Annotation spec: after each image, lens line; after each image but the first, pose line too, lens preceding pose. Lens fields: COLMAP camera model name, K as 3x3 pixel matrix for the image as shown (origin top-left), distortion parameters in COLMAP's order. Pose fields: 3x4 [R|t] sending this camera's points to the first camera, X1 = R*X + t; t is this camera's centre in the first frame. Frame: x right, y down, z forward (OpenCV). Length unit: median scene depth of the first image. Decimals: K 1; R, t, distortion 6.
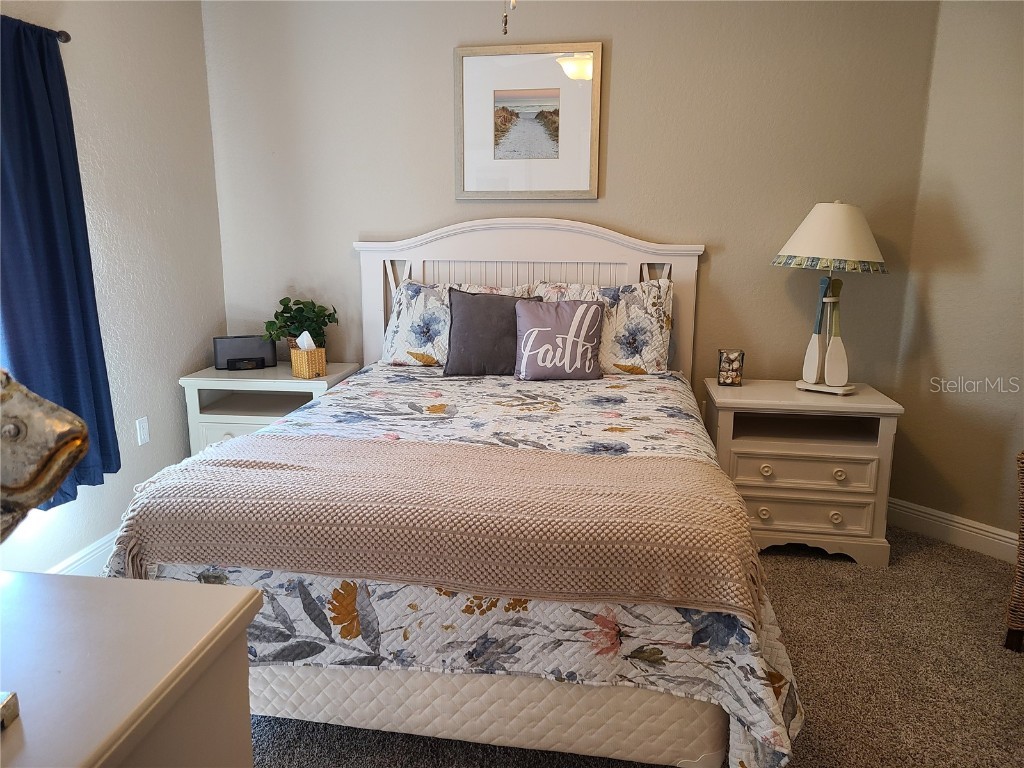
lens RADIAL K [[764.8, 0, 512.0], [0, 764.8, 384.0], [0, 0, 1]] dist [0.042236, -0.011347]
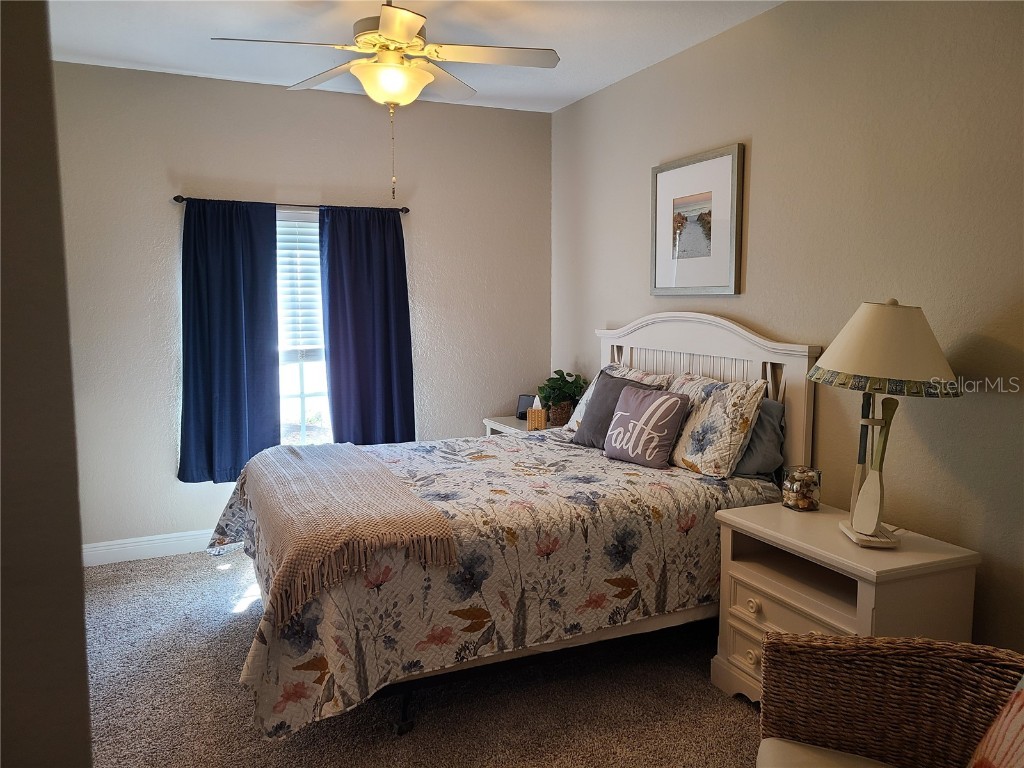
lens RADIAL K [[764.8, 0, 512.0], [0, 764.8, 384.0], [0, 0, 1]] dist [0.042236, -0.011347]
pose [[0.536117, 0.090982, -0.839226, 0.838689], [-0.177501, 0.984098, -0.006704, -0.074641], [0.825271, 0.152557, 0.543741, 0.258843]]
